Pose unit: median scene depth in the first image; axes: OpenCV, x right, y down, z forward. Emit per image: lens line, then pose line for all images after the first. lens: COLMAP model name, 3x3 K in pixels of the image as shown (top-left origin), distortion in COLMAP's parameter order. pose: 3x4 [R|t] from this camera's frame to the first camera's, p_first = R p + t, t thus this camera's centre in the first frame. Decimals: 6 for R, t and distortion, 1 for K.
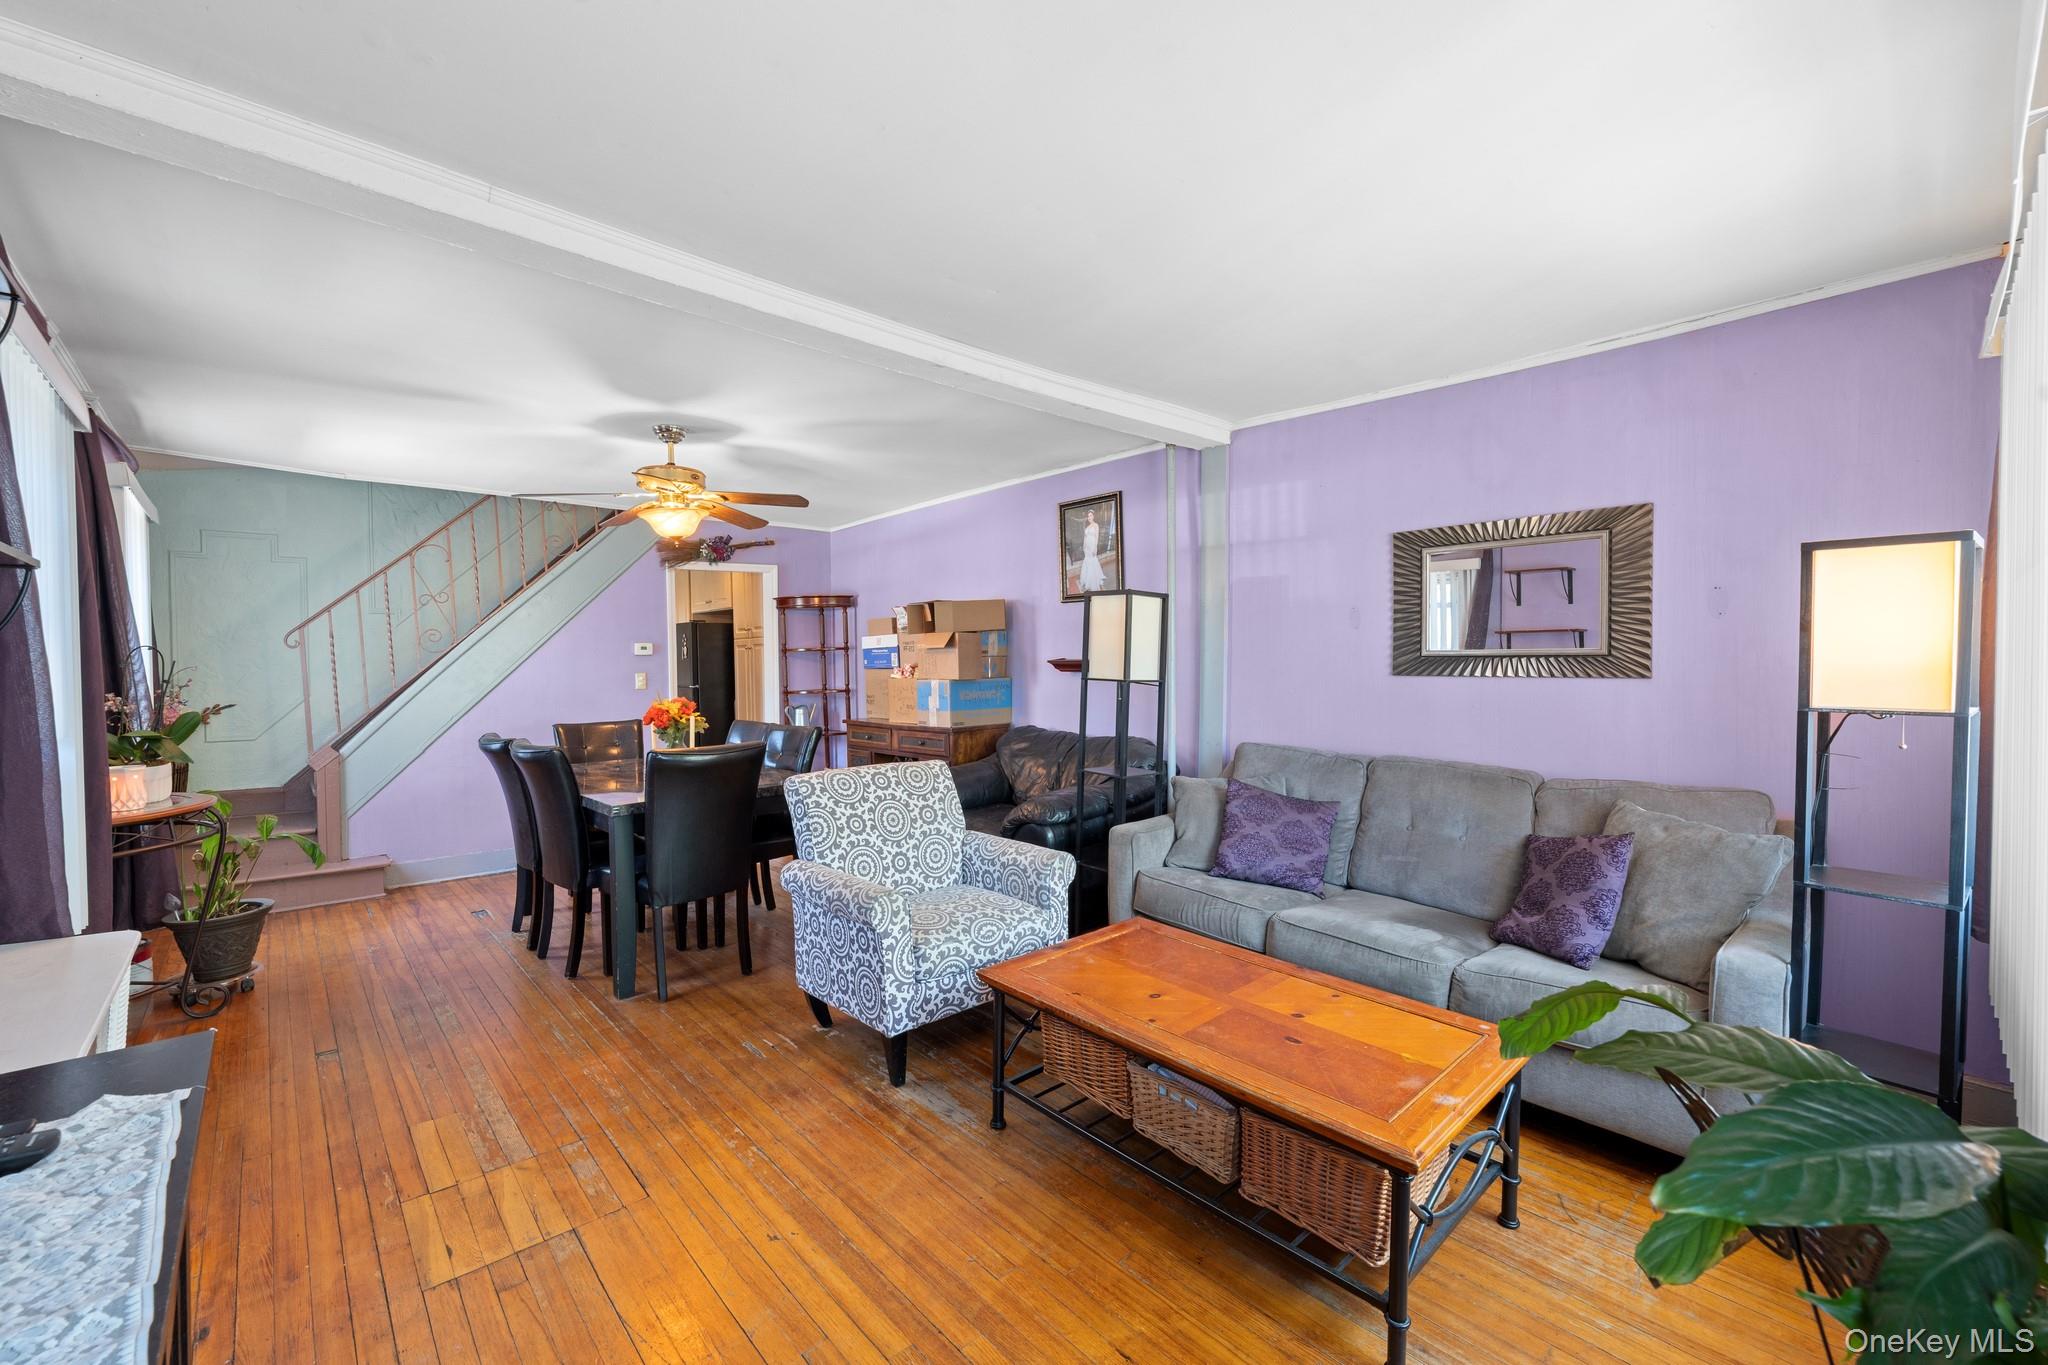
lens RADIAL K [[824.7, 0, 1028.9], [0, 824.7, 678.7], [0, 0, 1]] dist [-0.000392, -0.000270]
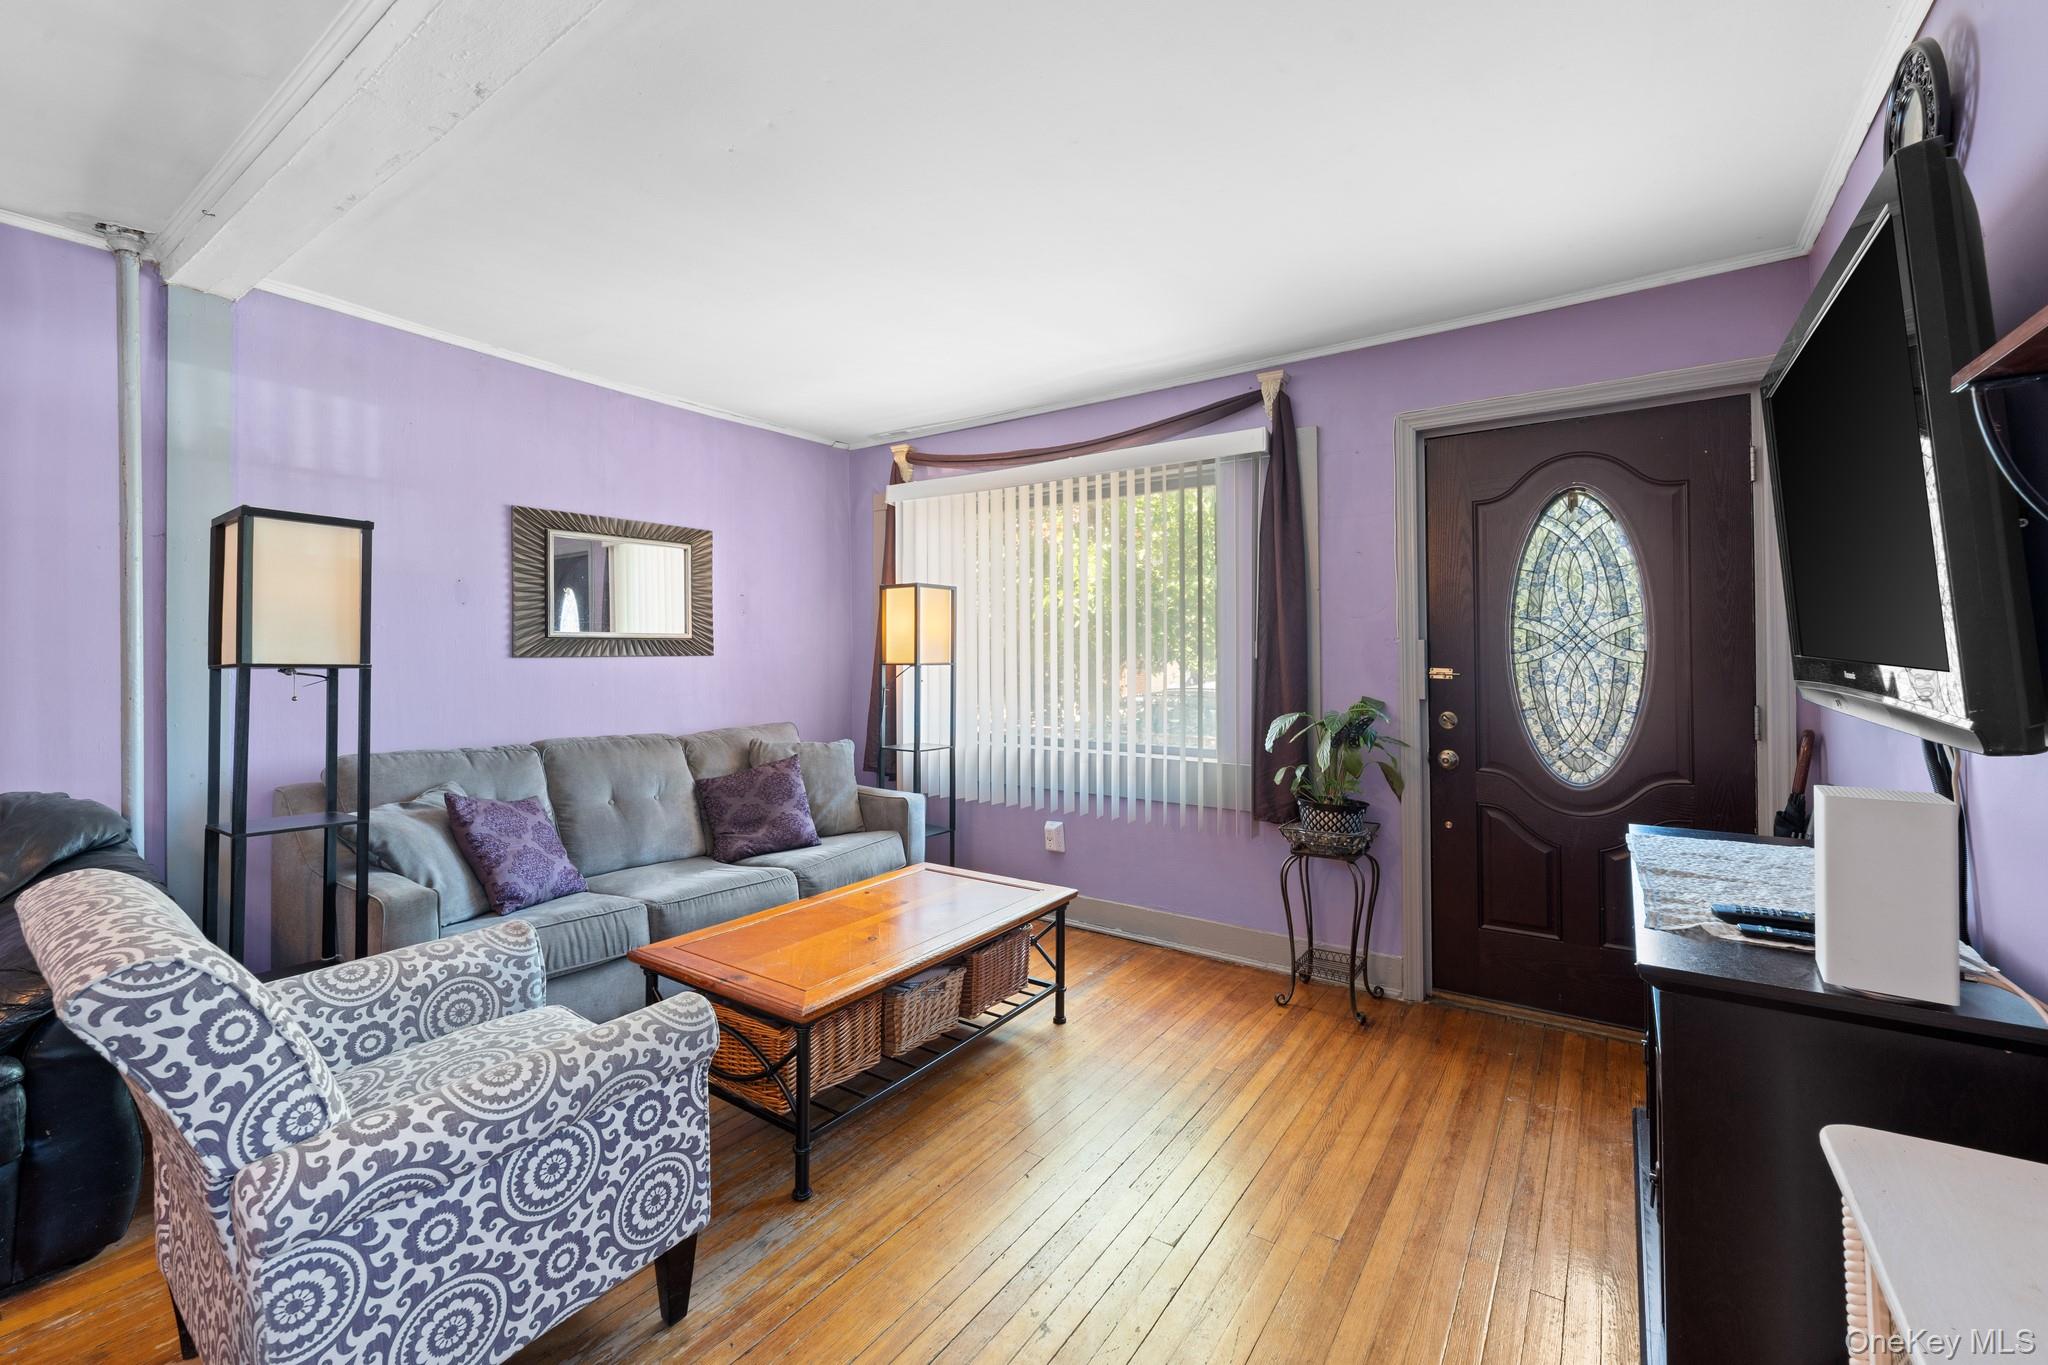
lens RADIAL K [[847.7, 0, 1025.4], [0, 847.7, 641.0], [0, 0, 1]] dist [0.000636, -0.000003]
pose [[-0.220420, 0.016313, 0.975269, -0.657062], [0.027307, 0.999571, -0.010548, 0.003599], [-0.975023, 0.024307, -0.220771, 0.684520]]
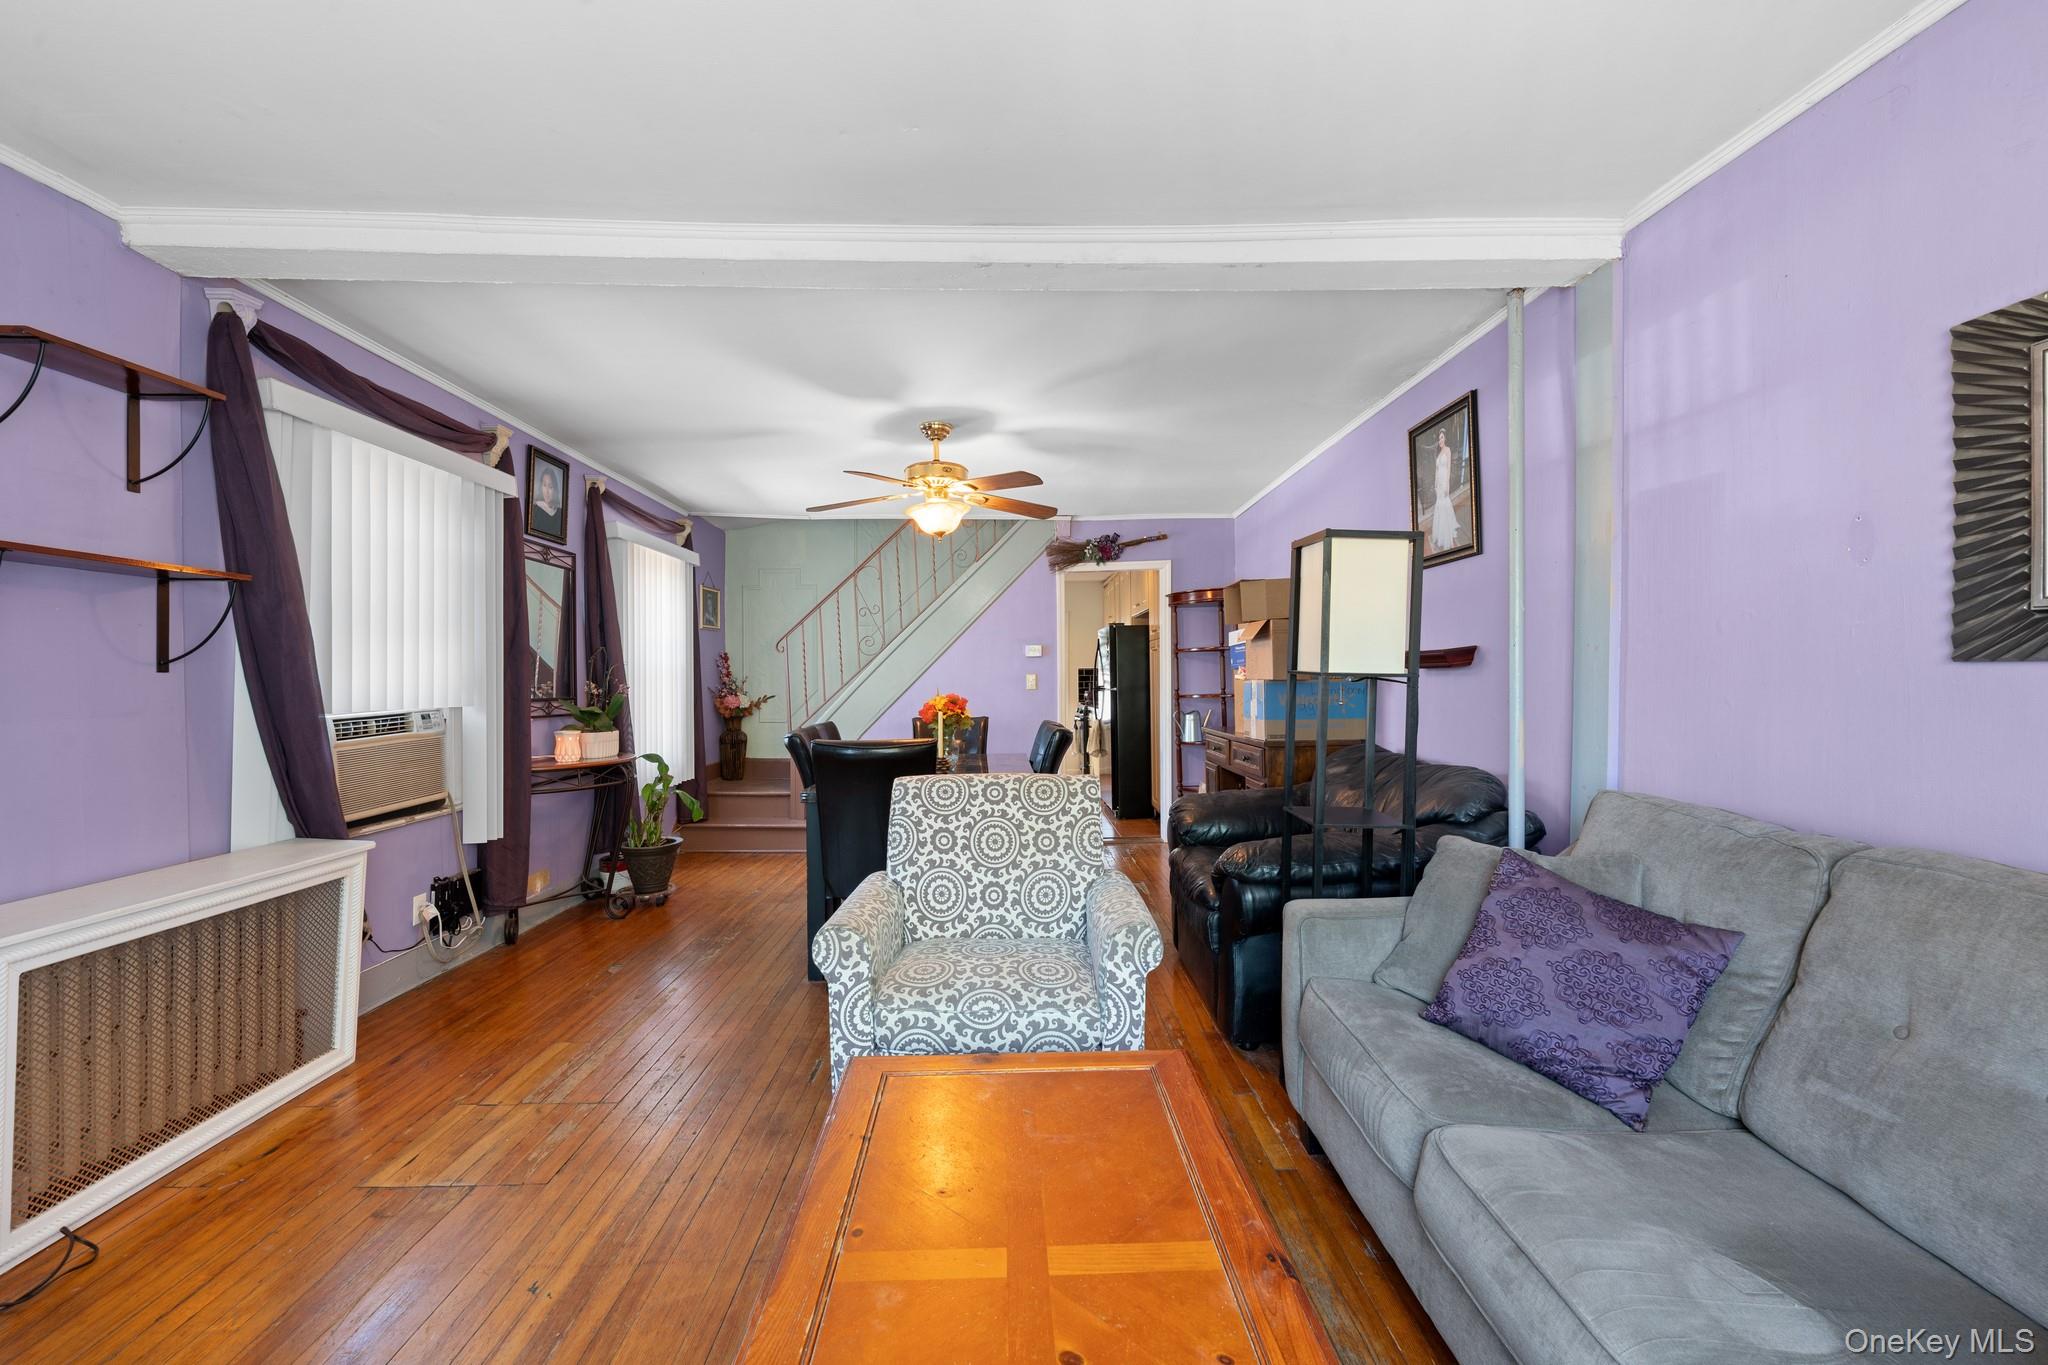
lens RADIAL K [[824.7, 0, 1028.9], [0, 824.7, 678.7], [0, 0, 1]] dist [-0.000392, -0.000270]
pose [[0.753082, 0.004001, -0.657915, 0.384442], [-0.013538, 0.999864, -0.009416, 0.016389], [0.657787, 0.015998, 0.753034, 0.391470]]
